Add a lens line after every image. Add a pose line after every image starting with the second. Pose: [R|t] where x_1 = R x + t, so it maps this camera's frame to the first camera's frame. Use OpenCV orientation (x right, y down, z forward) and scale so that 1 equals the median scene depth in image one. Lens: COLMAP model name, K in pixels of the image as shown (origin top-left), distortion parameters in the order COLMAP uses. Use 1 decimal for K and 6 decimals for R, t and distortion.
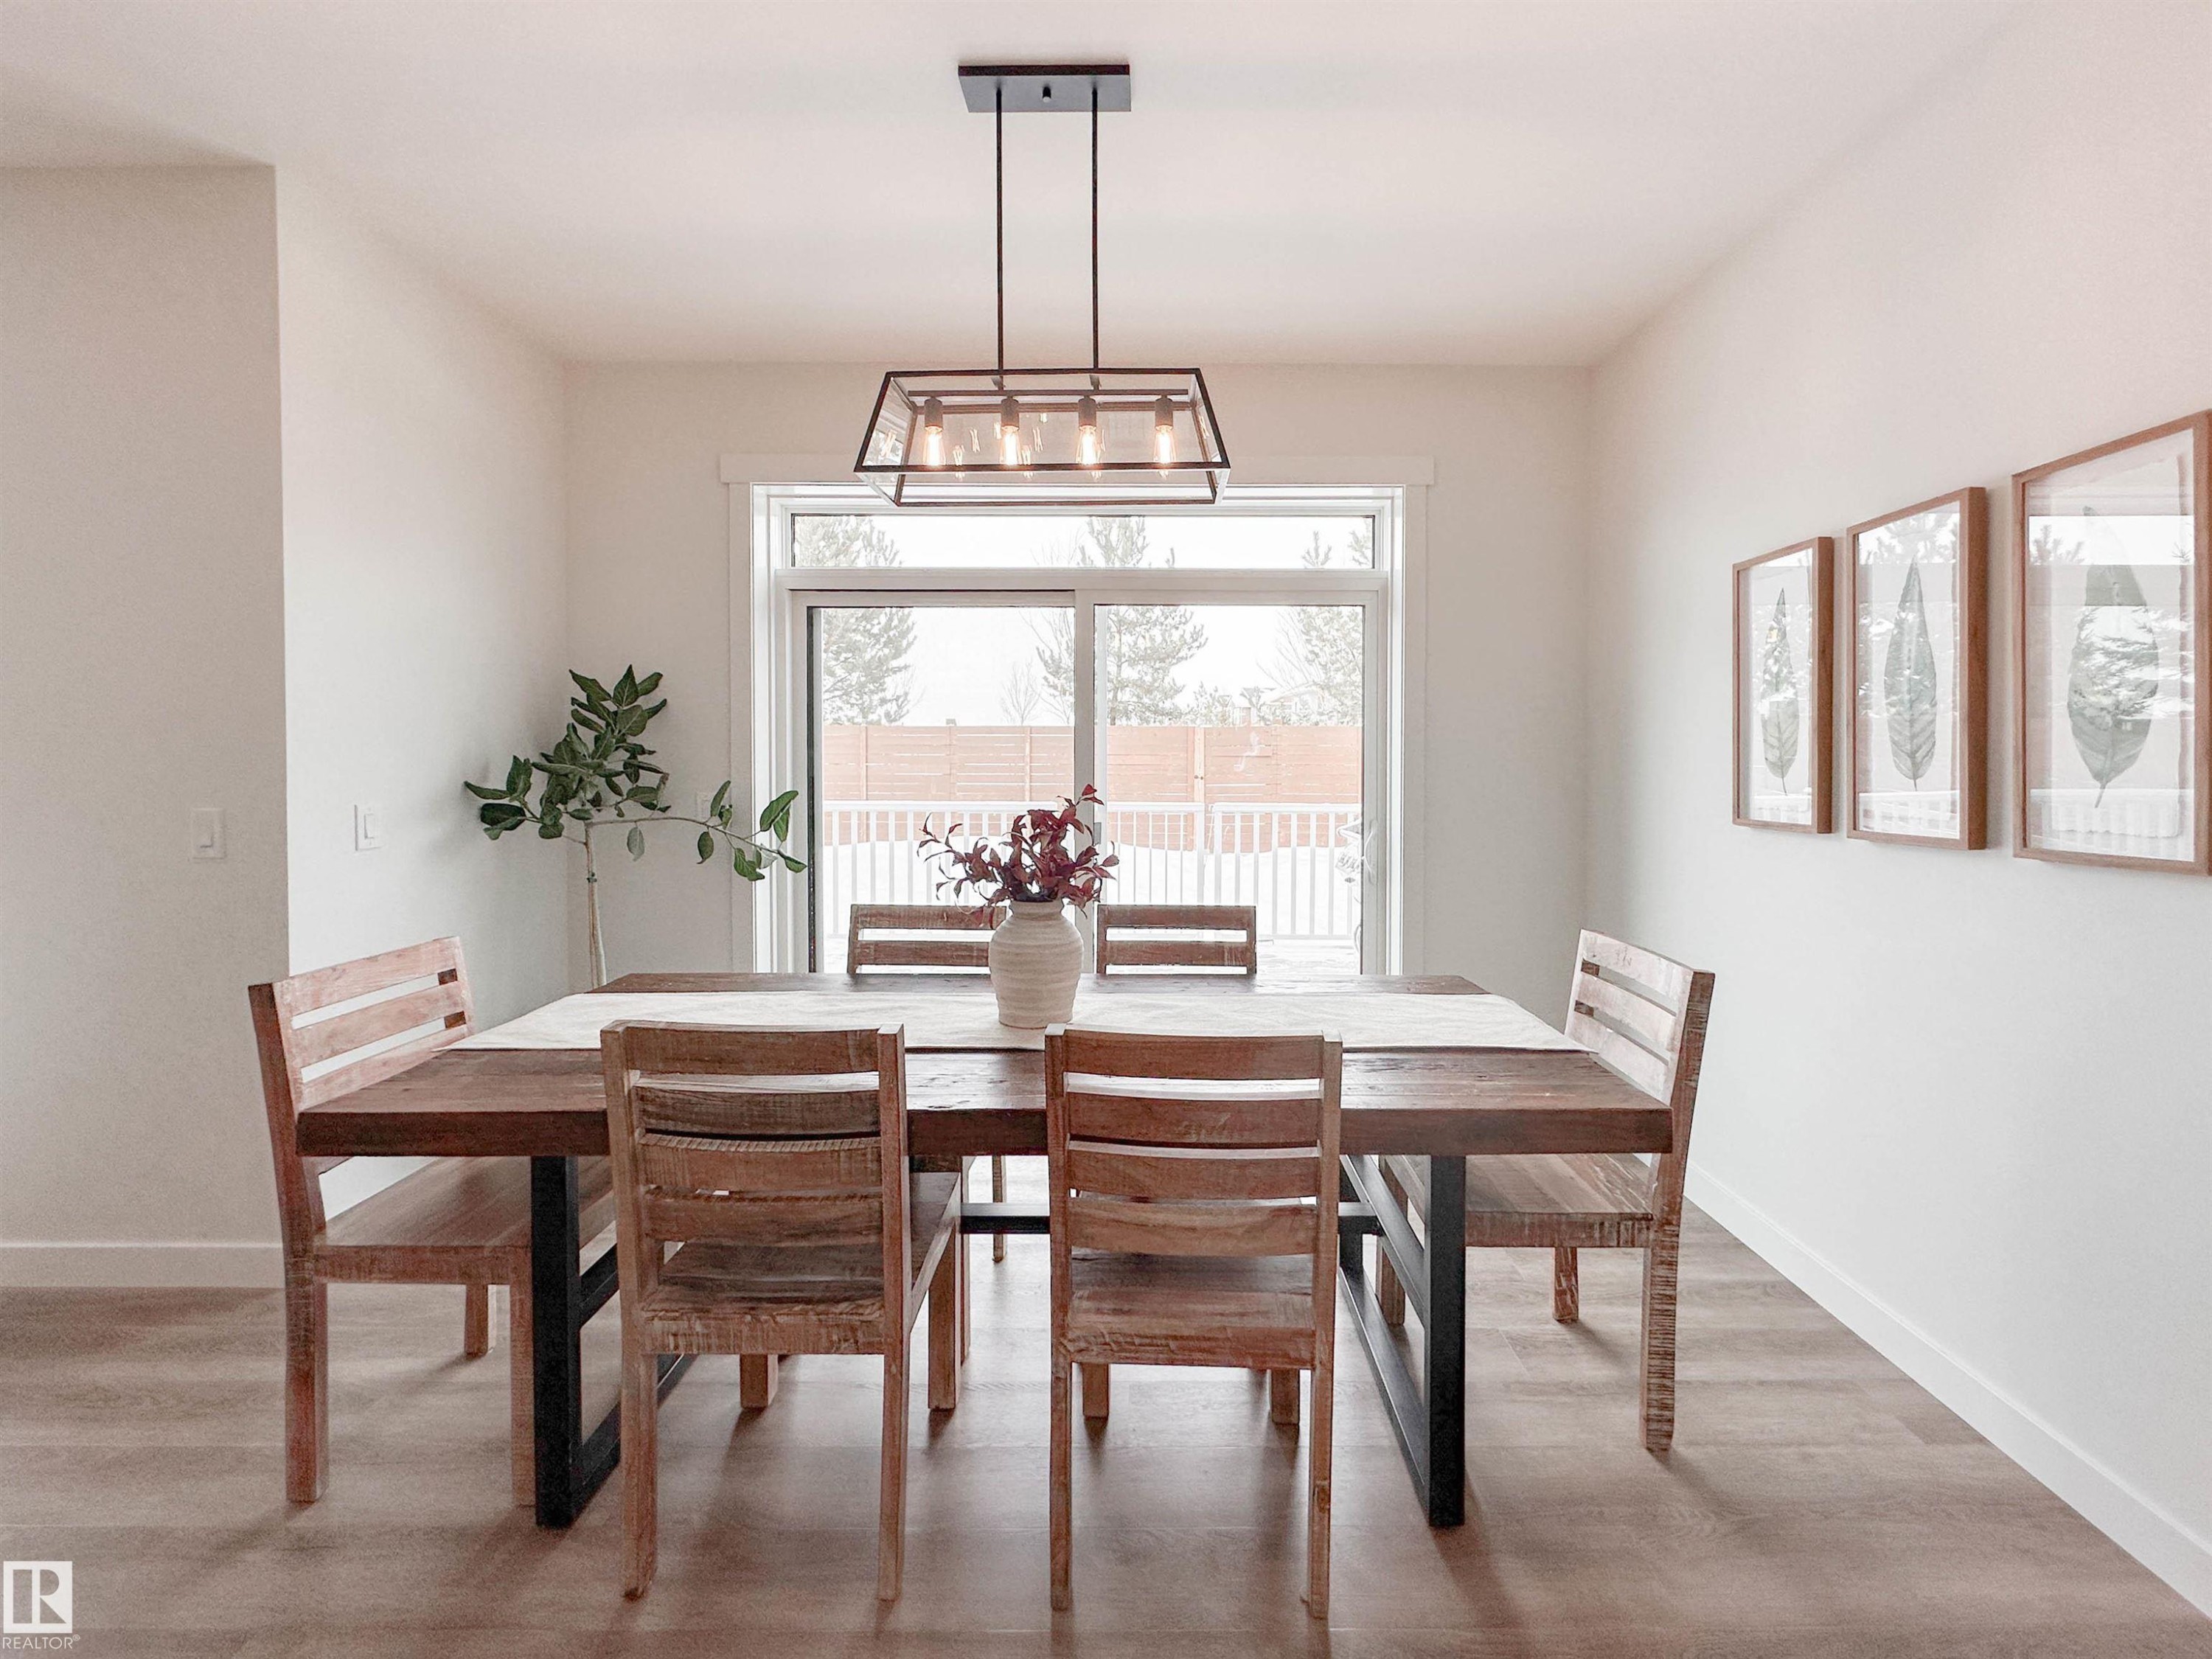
lens RADIAL K [[896.6, 0, 1147.6], [0, 896.6, 770.8], [0, 0, 1]] dist [-0.004605, 0.000735]
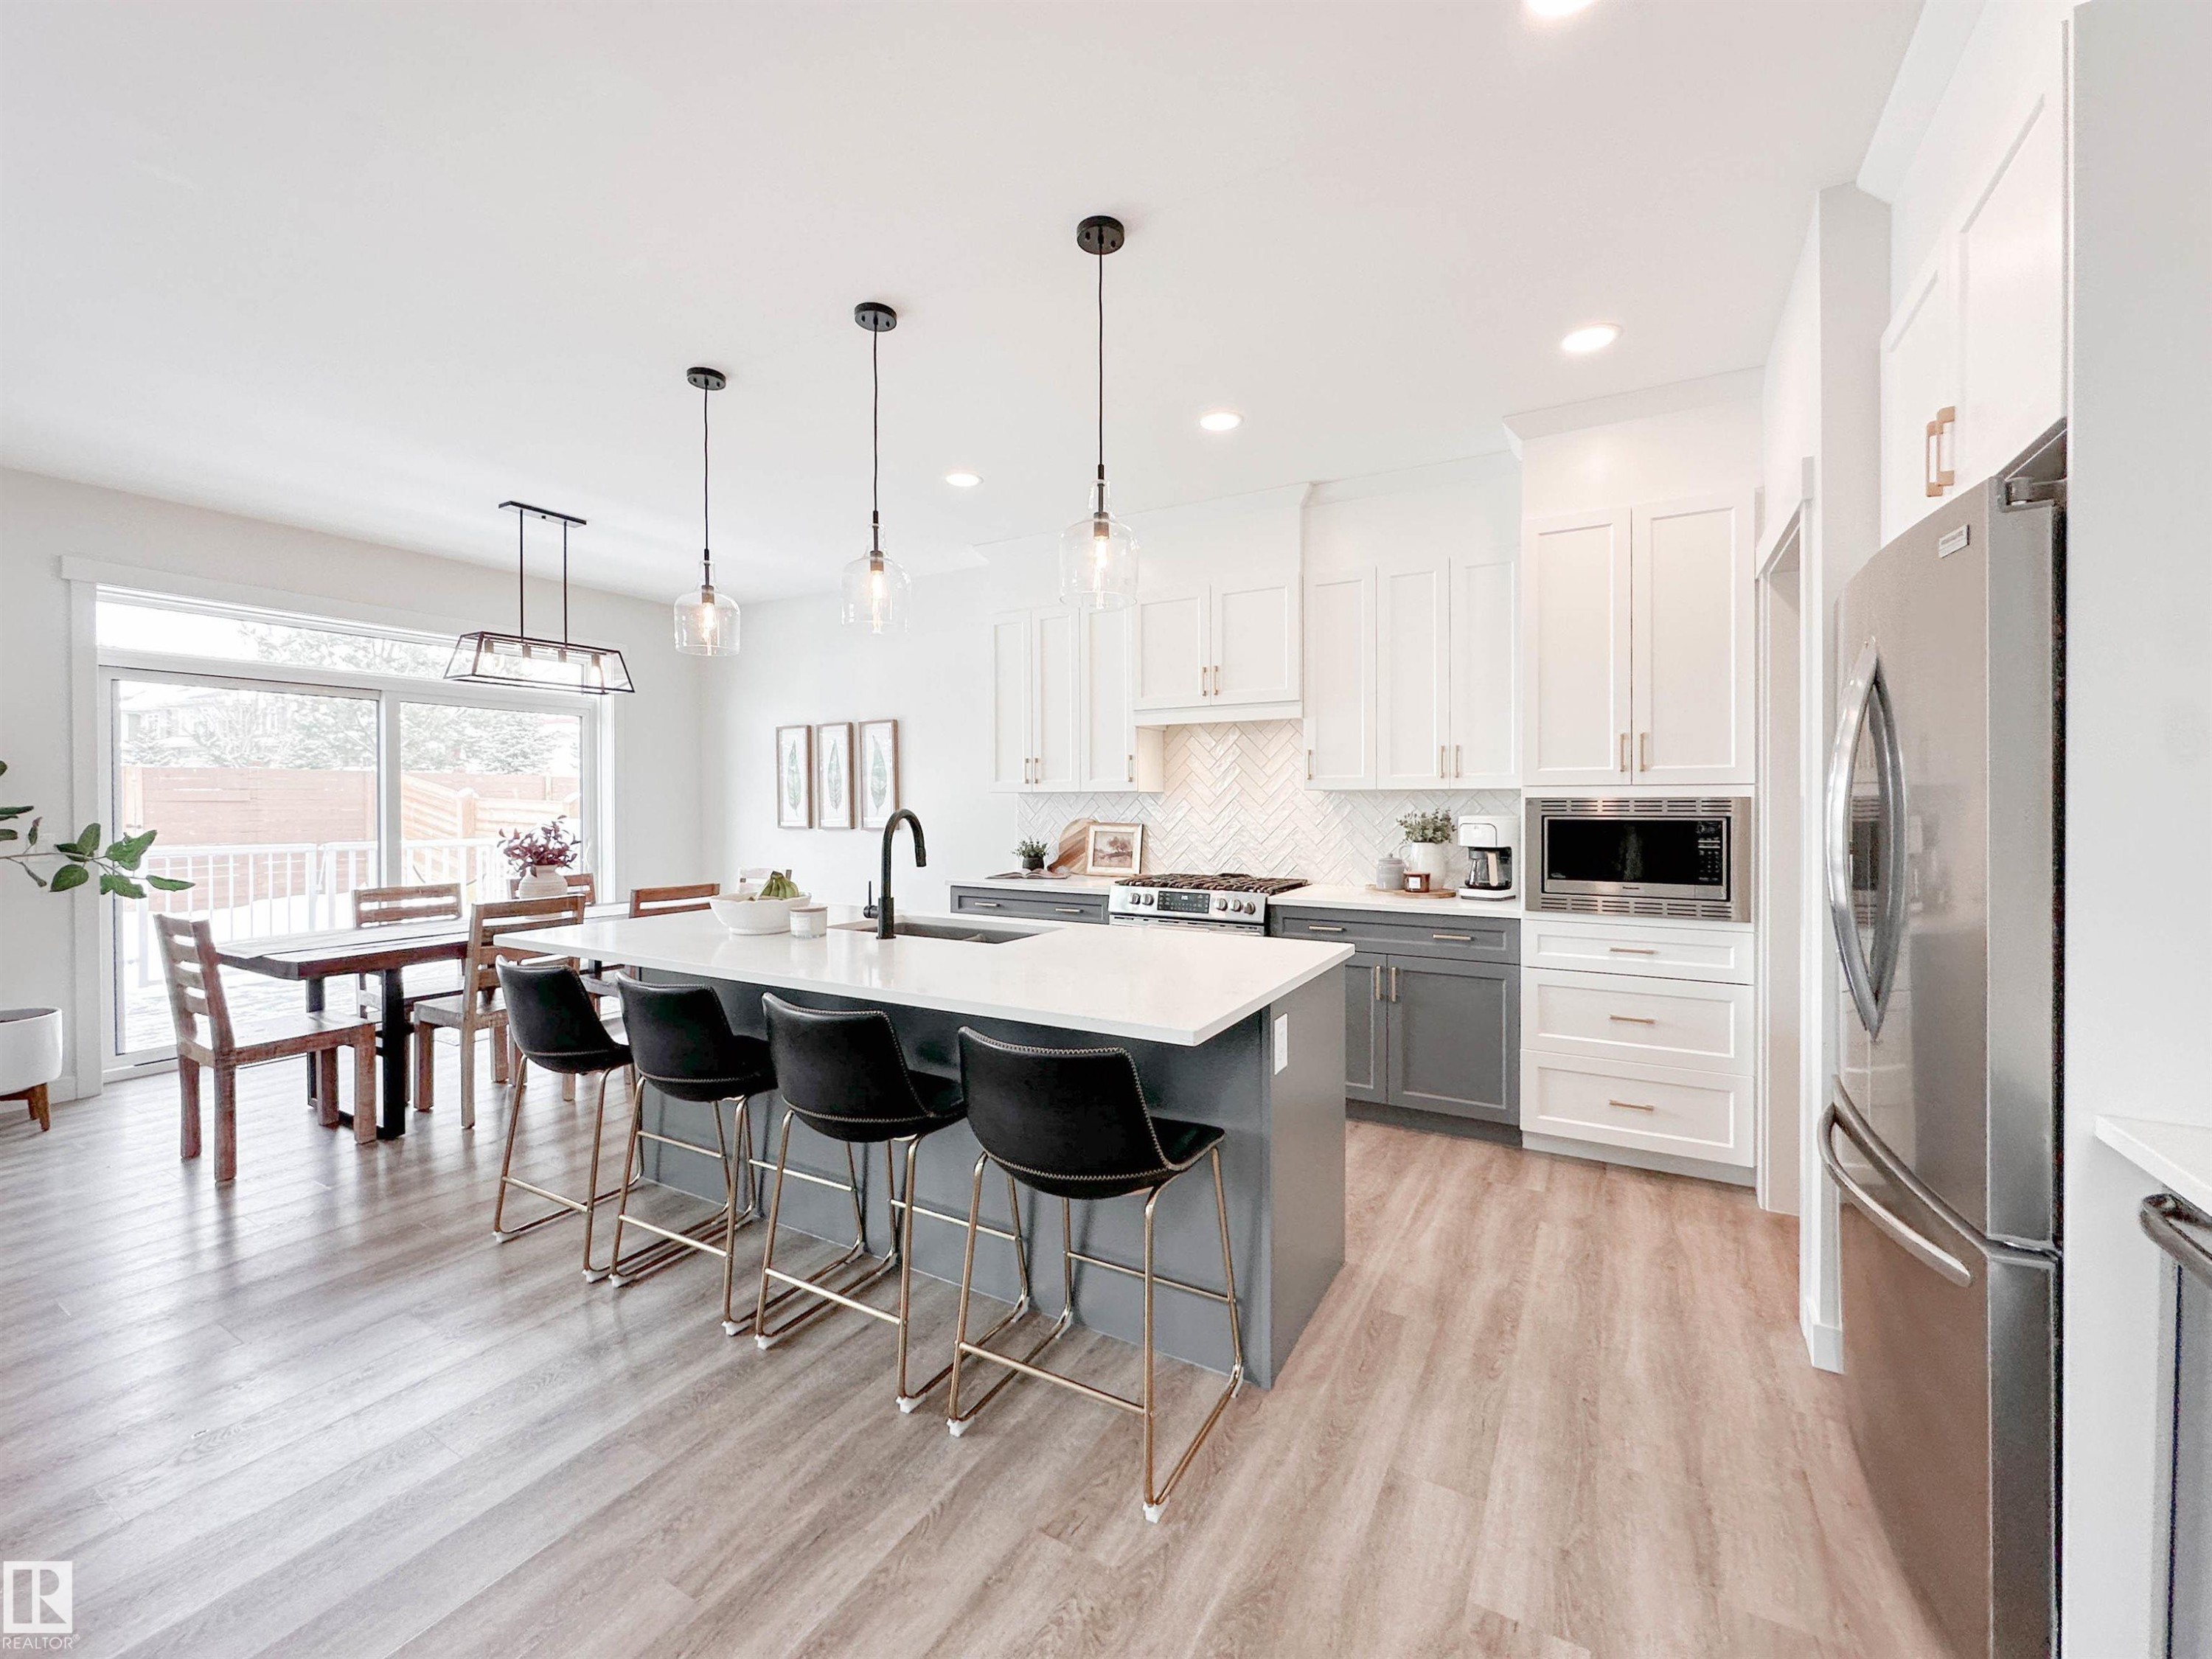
lens RADIAL K [[896.6, 0, 1103.1], [0, 896.6, 810.3], [0, 0, 1]] dist [-0.004605, 0.000735]
pose [[0.502158, -0.011896, 0.864694, -1.140374], [0.016255, 0.999859, 0.004315, 0.013247], [-0.864623, 0.011889, 0.502280, -1.148635]]
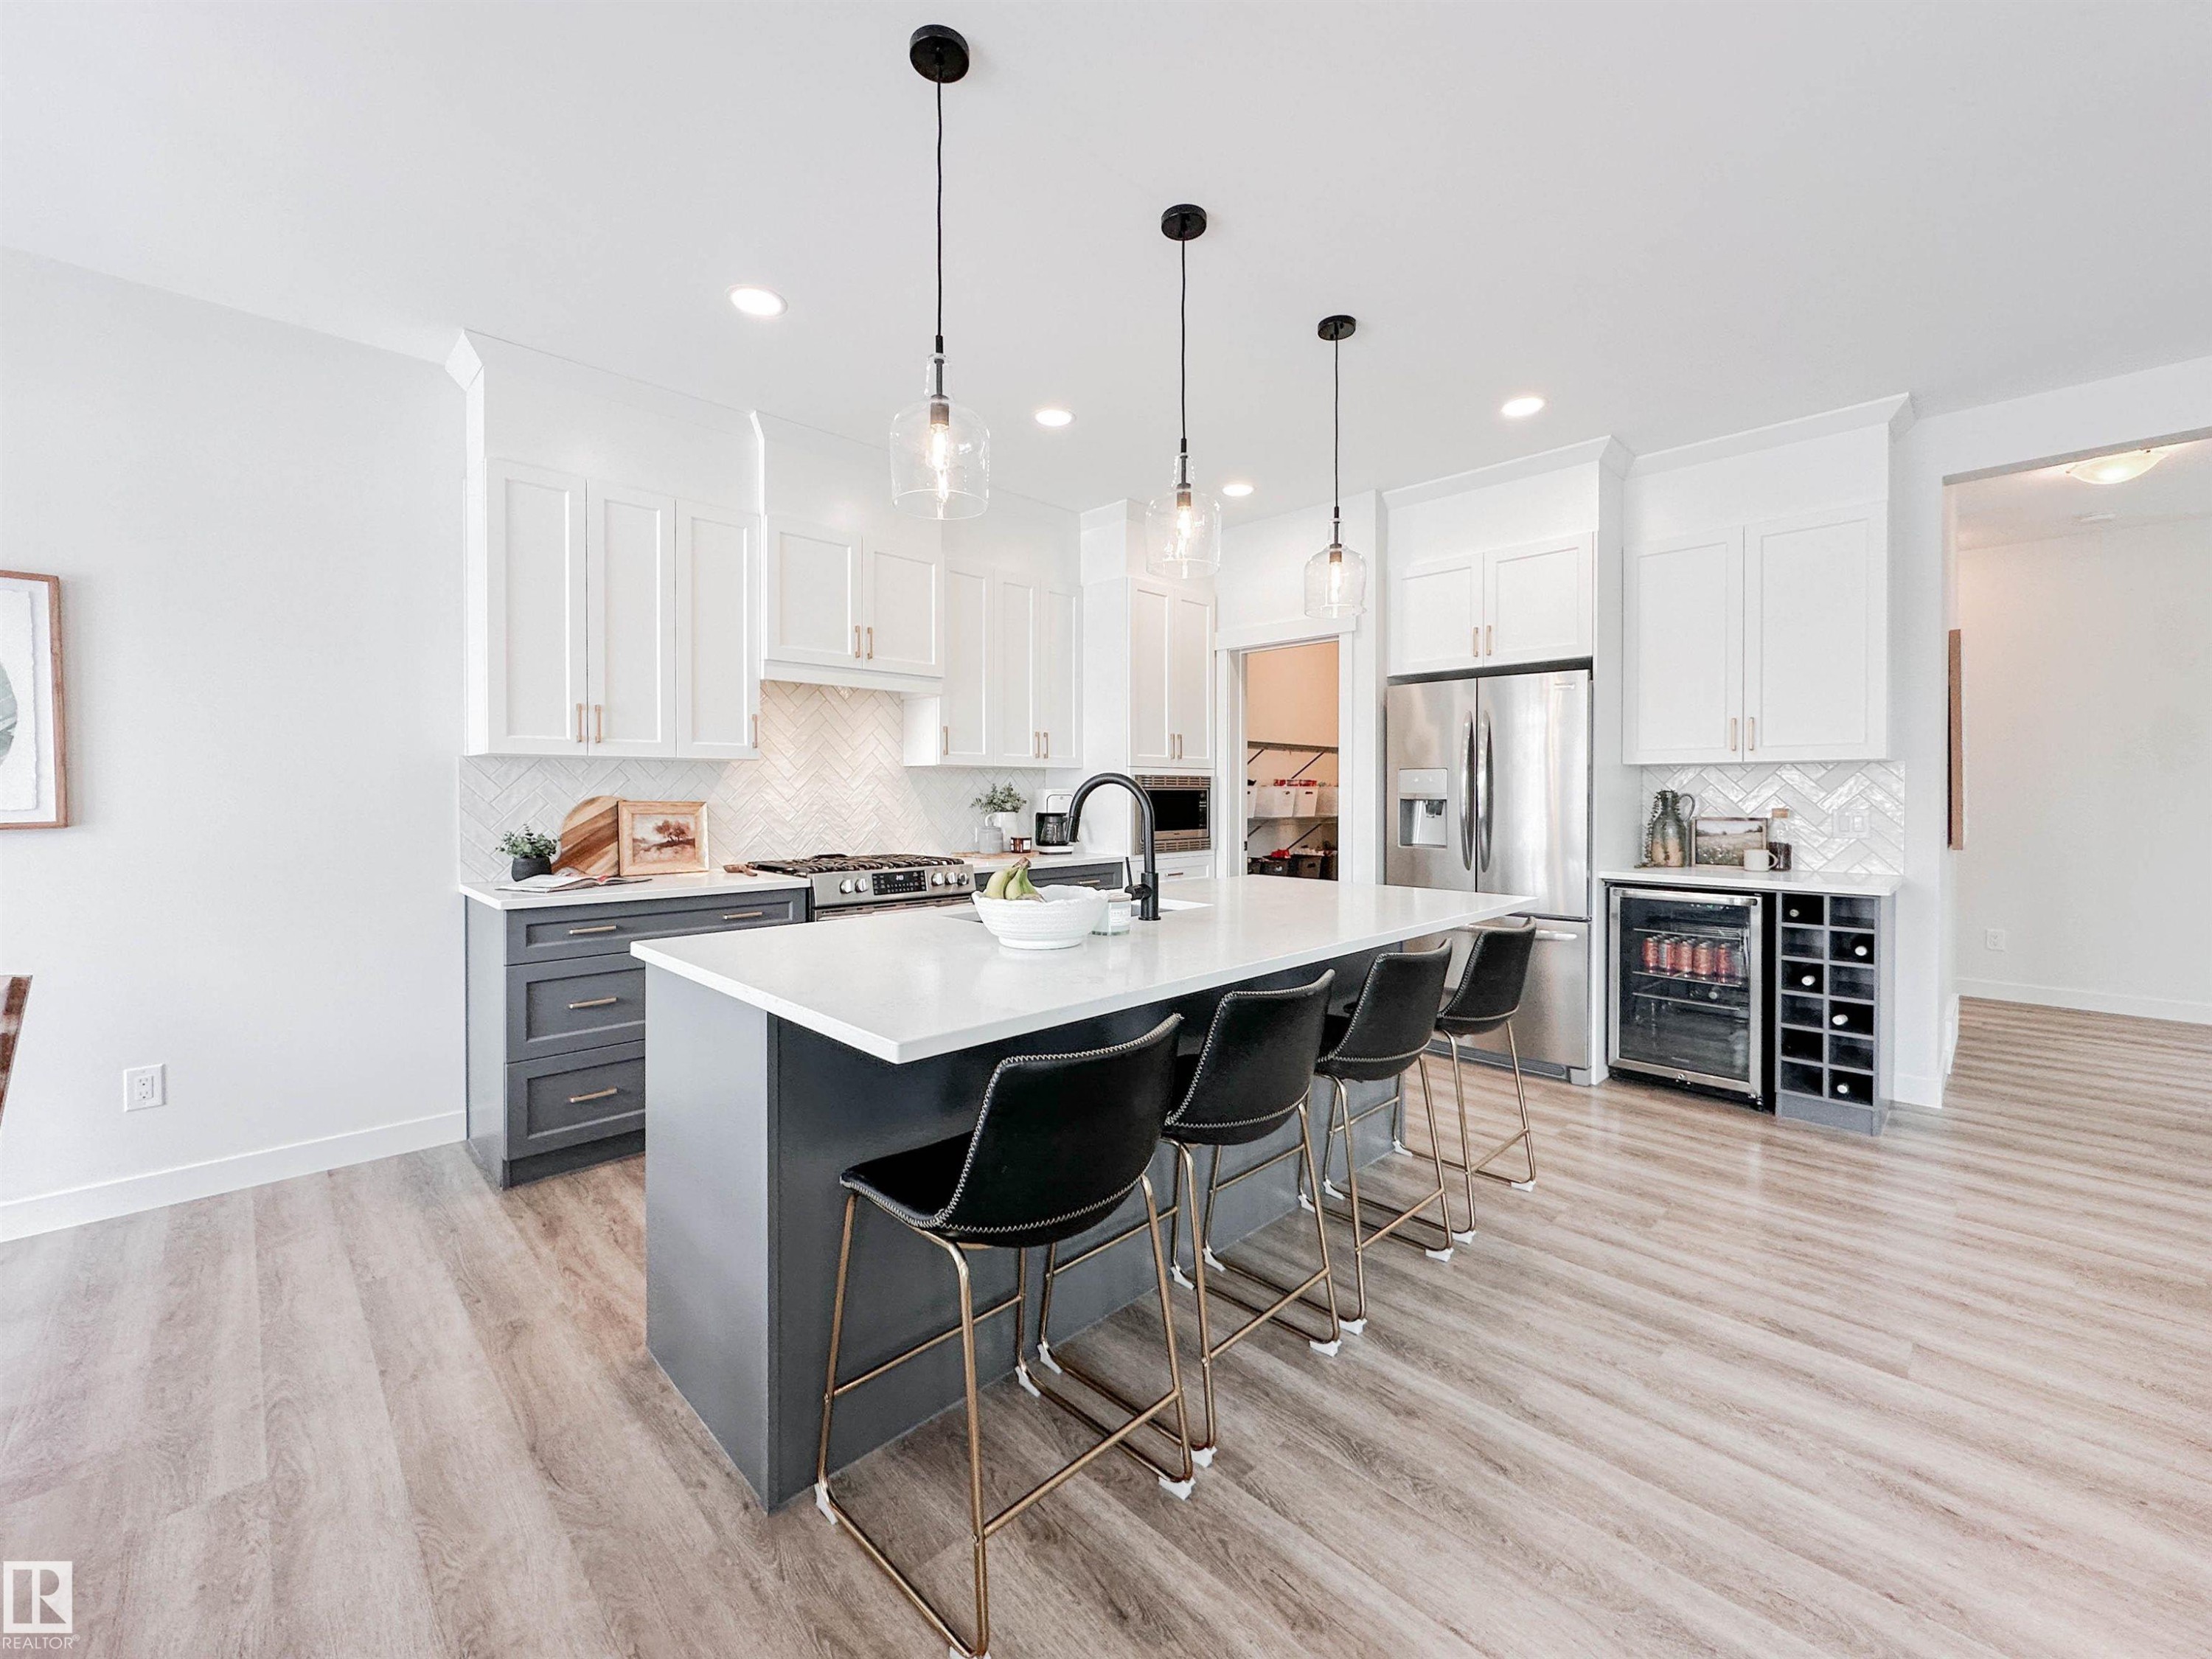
lens RADIAL K [[896.6, 0, 1125.1], [0, 896.6, 800.2], [0, 0, 1]] dist [-0.004605, 0.000735]
pose [[-0.703522, -0.009931, 0.710604, -0.982458], [0.008006, 0.999728, 0.021898, 0.022318], [-0.710628, 0.021094, -0.703251, 0.418625]]
